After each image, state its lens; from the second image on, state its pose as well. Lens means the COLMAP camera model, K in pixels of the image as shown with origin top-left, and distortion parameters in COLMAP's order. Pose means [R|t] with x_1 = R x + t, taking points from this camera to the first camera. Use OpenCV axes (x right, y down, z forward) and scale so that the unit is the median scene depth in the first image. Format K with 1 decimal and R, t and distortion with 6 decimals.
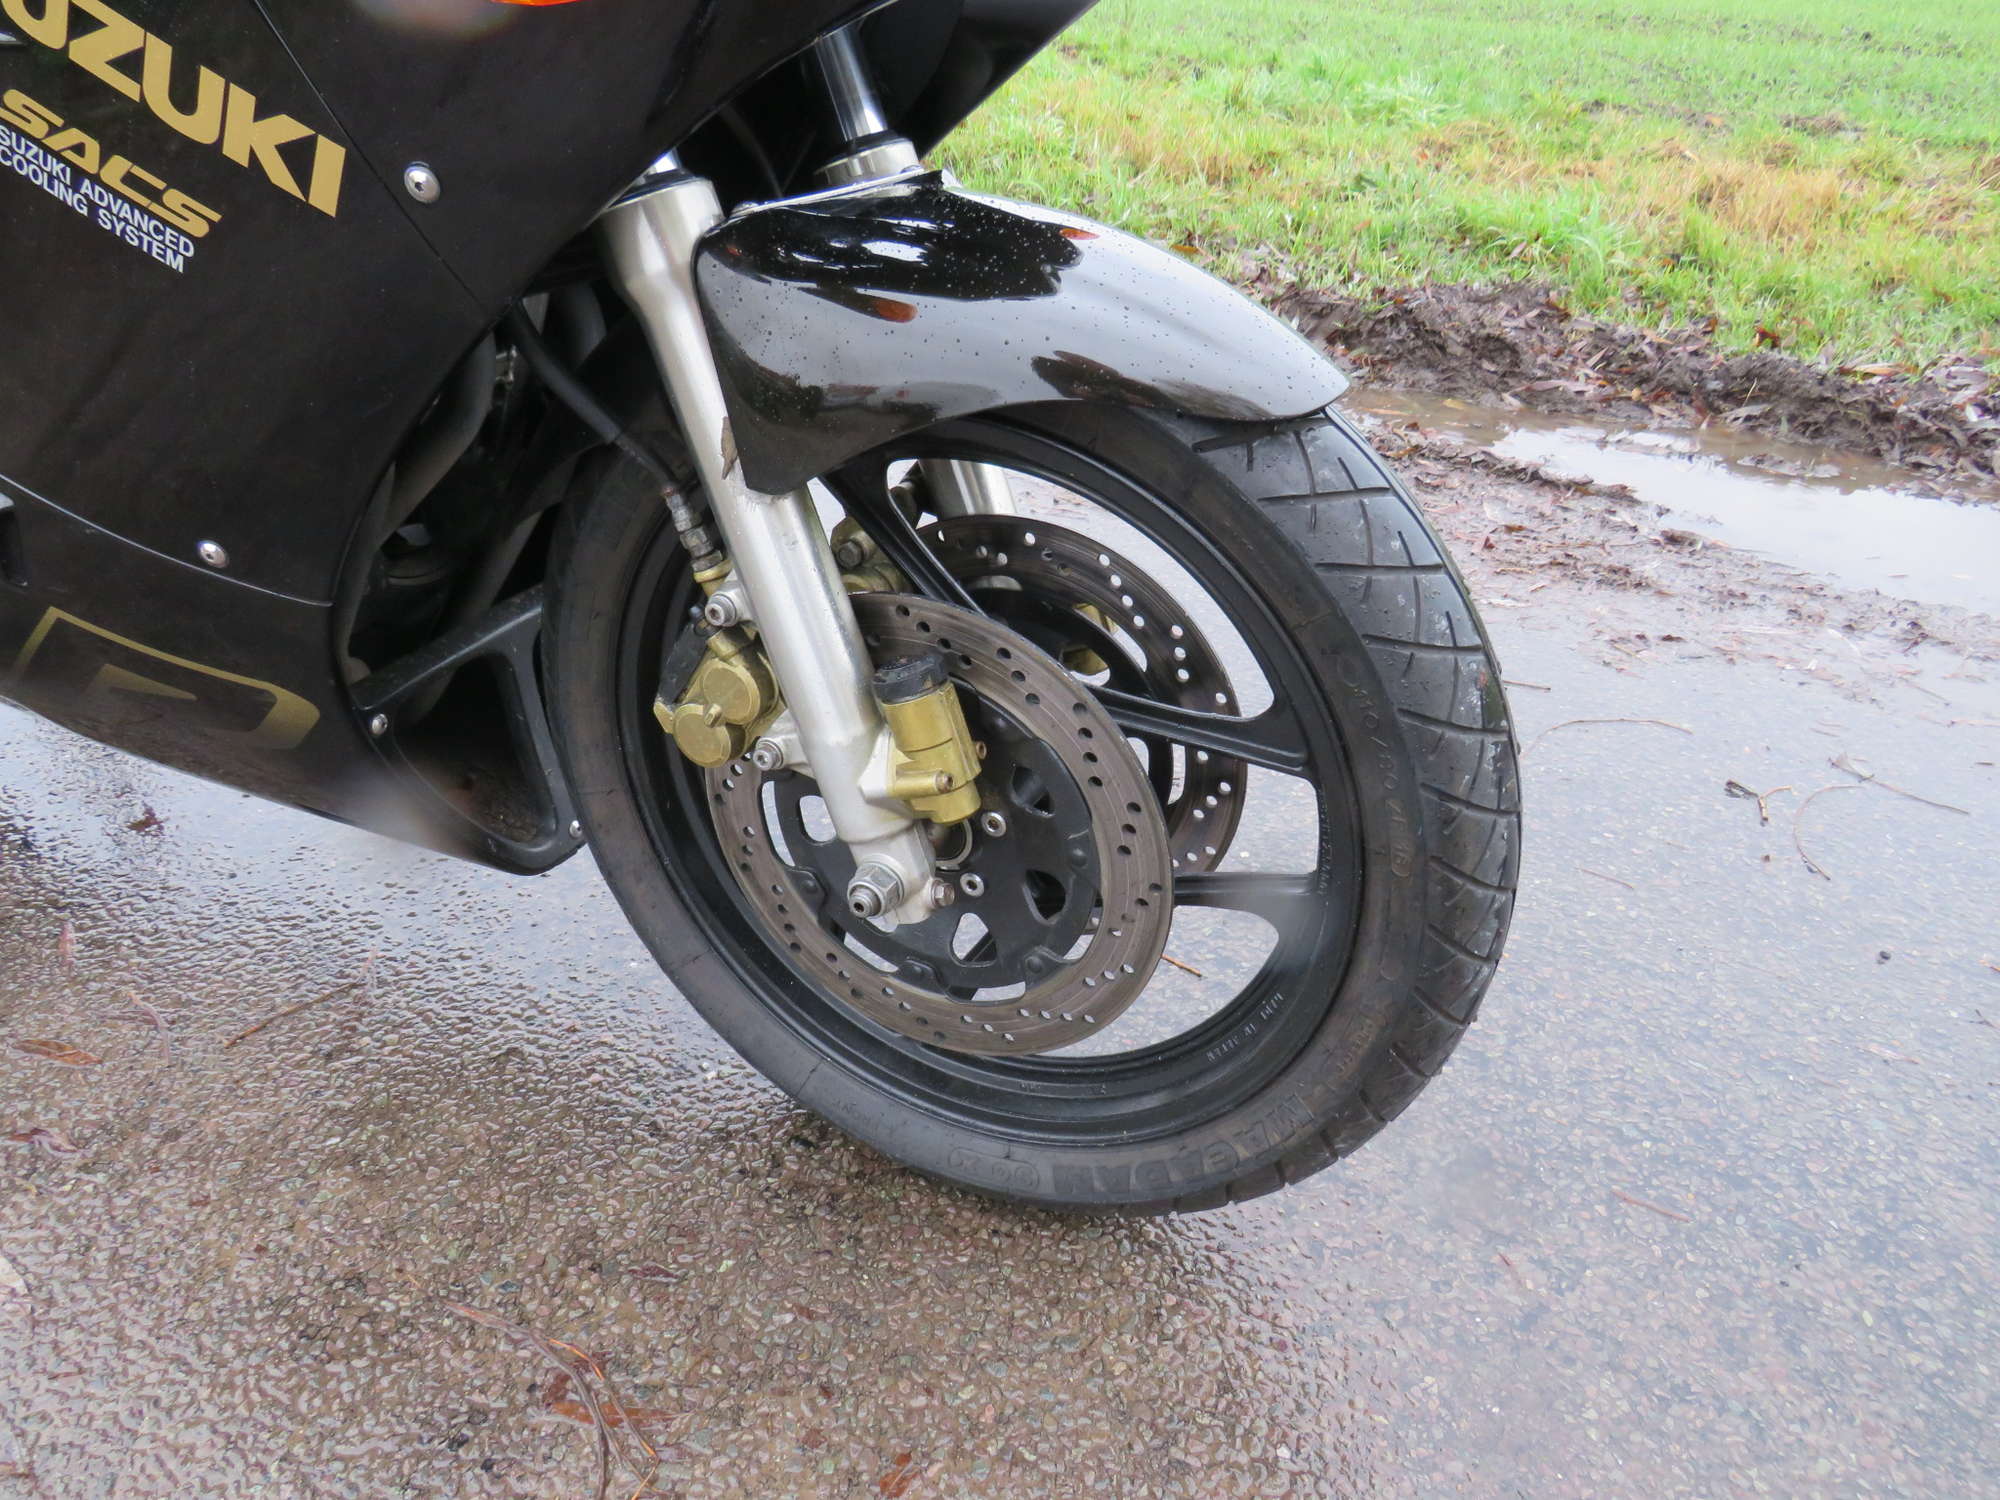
lens RADIAL K [[1322.6, 0, 1000.0], [0, 1322.6, 750.0], [0, 0, 1]] dist [-0.036744, 0.000132]
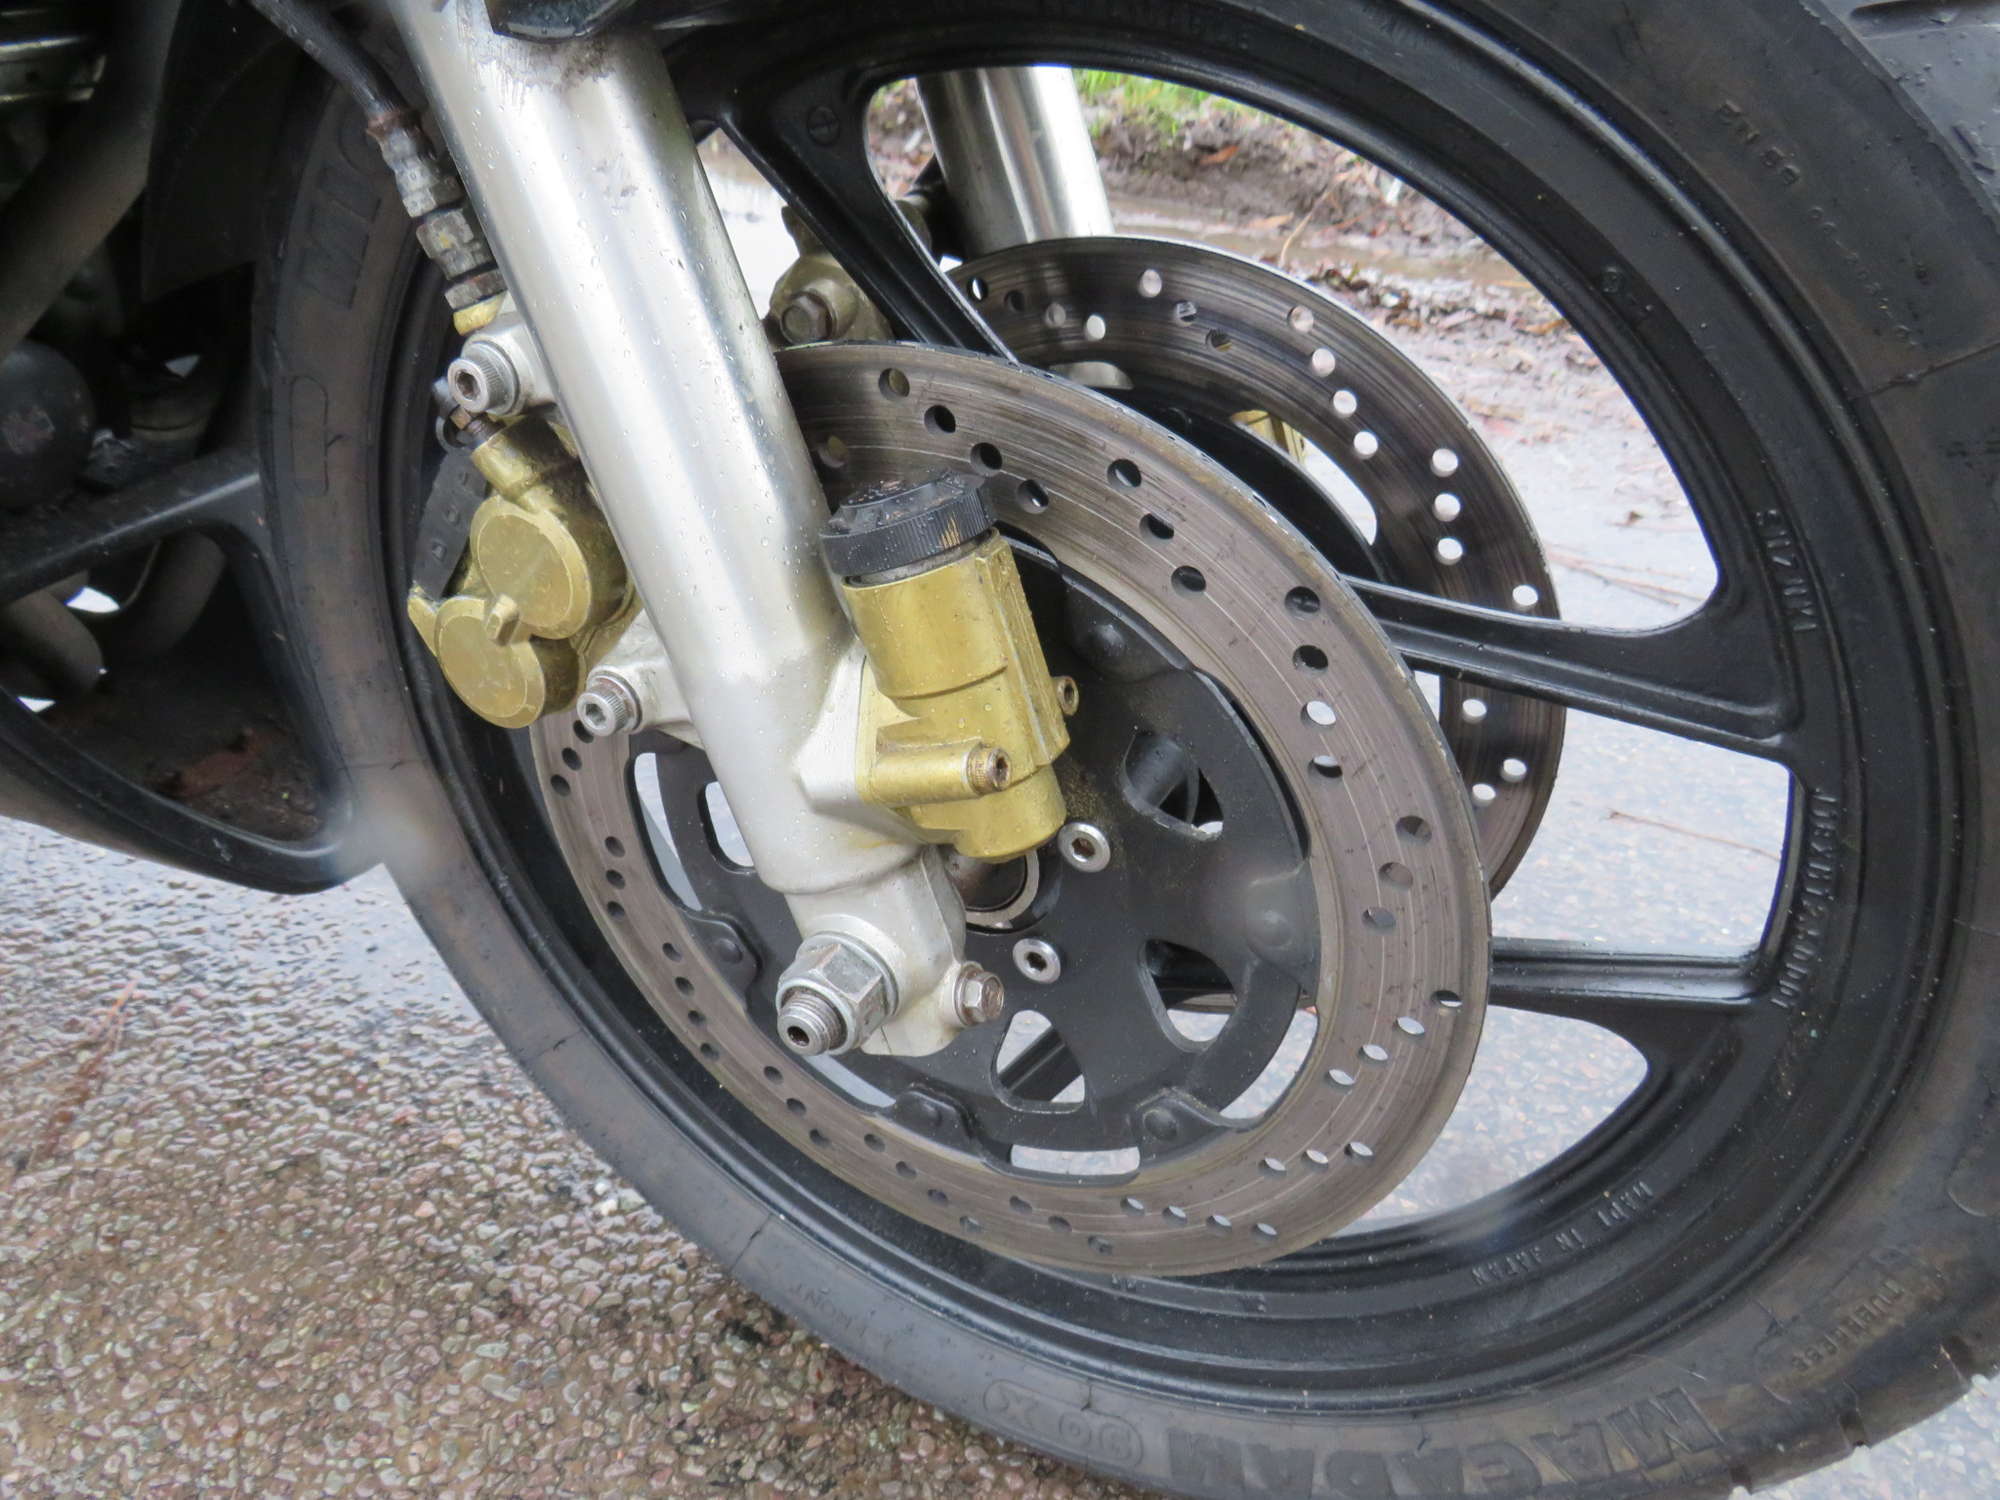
lens RADIAL K [[1338.1, 0, 1000.0], [0, 1338.1, 750.0], [0, 0, 1]] dist [-0.022574, 0.000965]
pose [[0.999765, 0.006616, -0.020623, -0.021301], [-0.005751, 0.999113, 0.041710, -0.000147], [0.020880, -0.041582, 0.998917, 0.417884]]
